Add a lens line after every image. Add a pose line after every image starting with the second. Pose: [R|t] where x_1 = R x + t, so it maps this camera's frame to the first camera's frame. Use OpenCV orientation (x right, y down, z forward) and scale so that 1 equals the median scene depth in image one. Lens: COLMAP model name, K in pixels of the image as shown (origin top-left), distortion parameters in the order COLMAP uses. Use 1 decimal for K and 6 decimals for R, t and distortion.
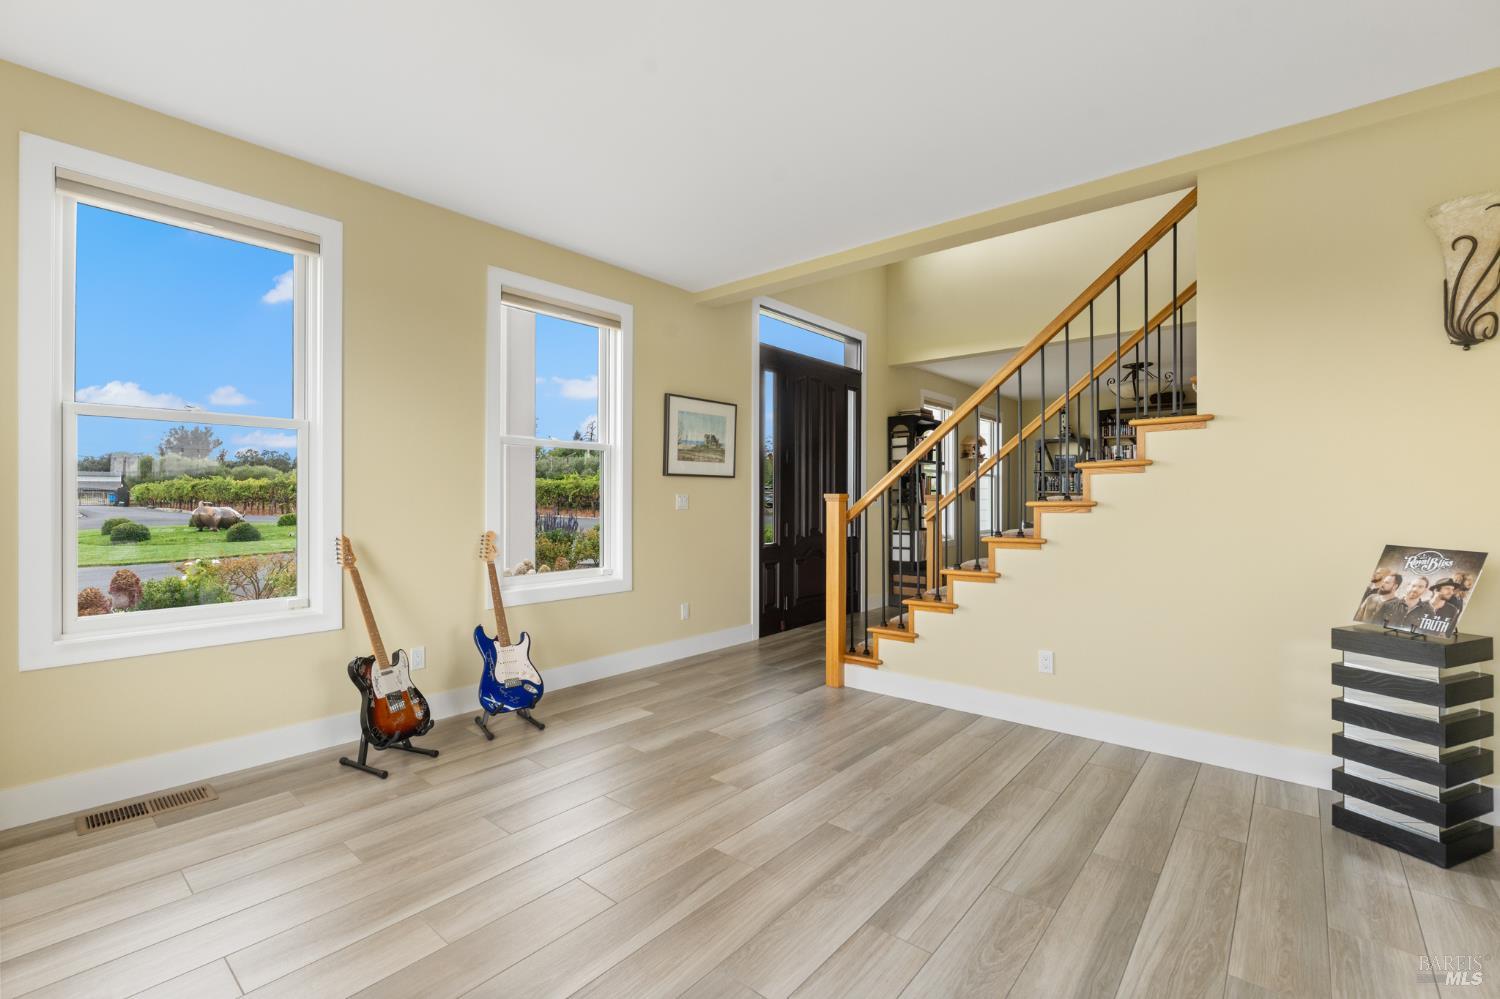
lens RADIAL K [[661.0, 0, 748.2], [0, 661.0, 497.8], [0, 0, 1]] dist [-0.008731, 0.001957]
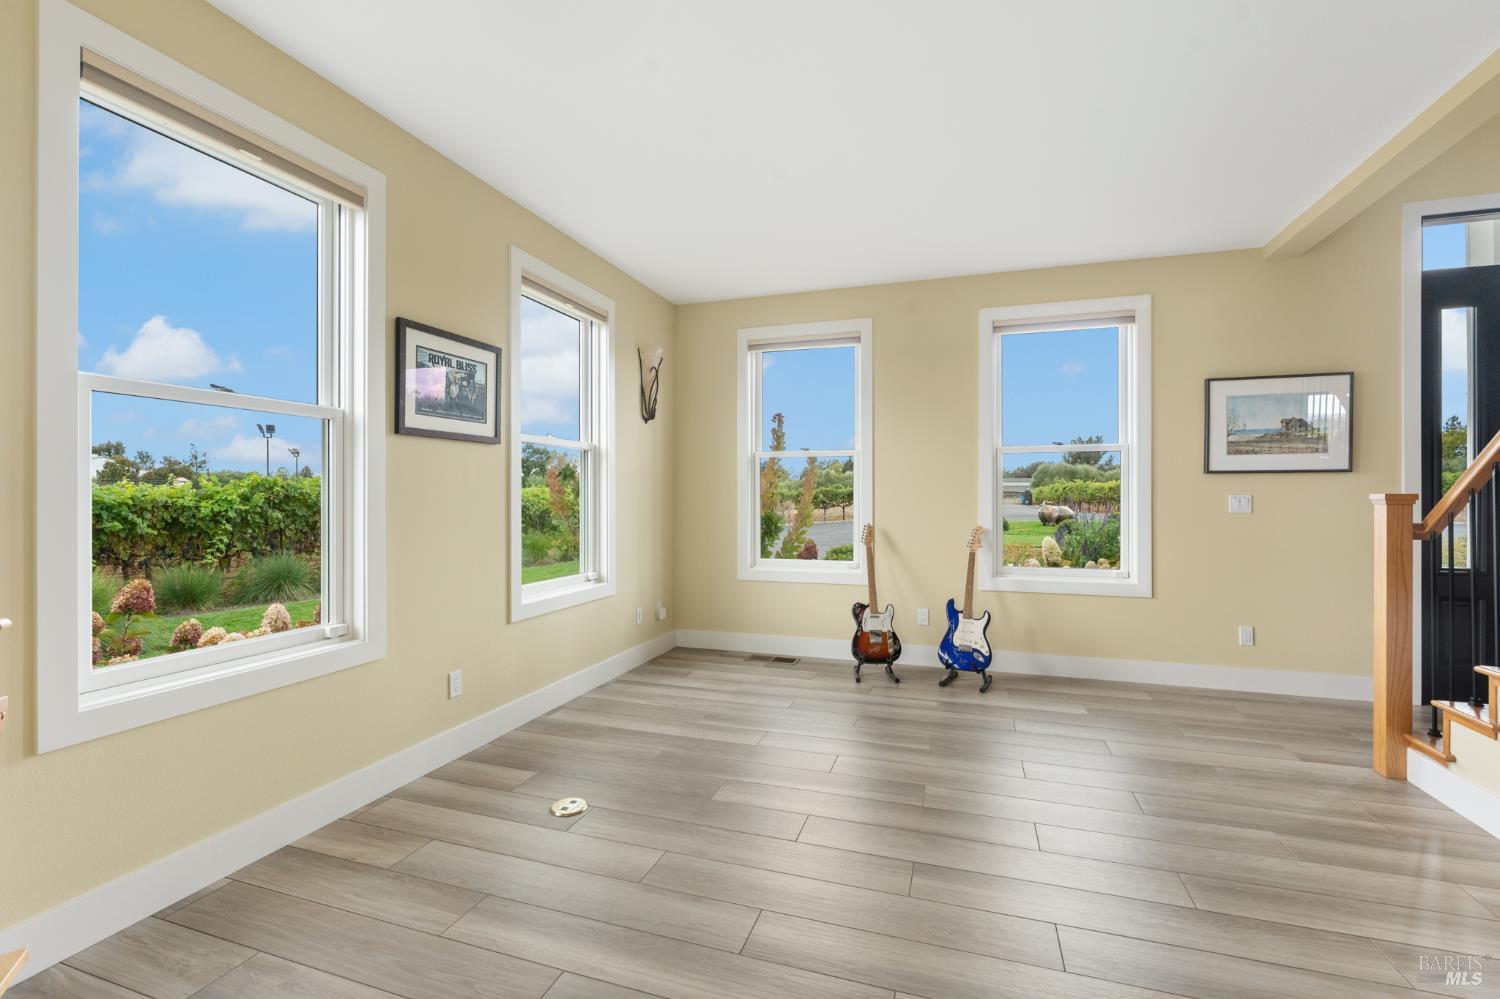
lens RADIAL K [[661.0, 0, 747.5], [0, 661.0, 498.1], [0, 0, 1]] dist [-0.008731, 0.001957]
pose [[0.360321, -0.001097, -0.932828, 0.604398], [0.001369, 0.999999, -0.000647, -0.001905], [0.932827, -0.001044, 0.360322, 0.157040]]
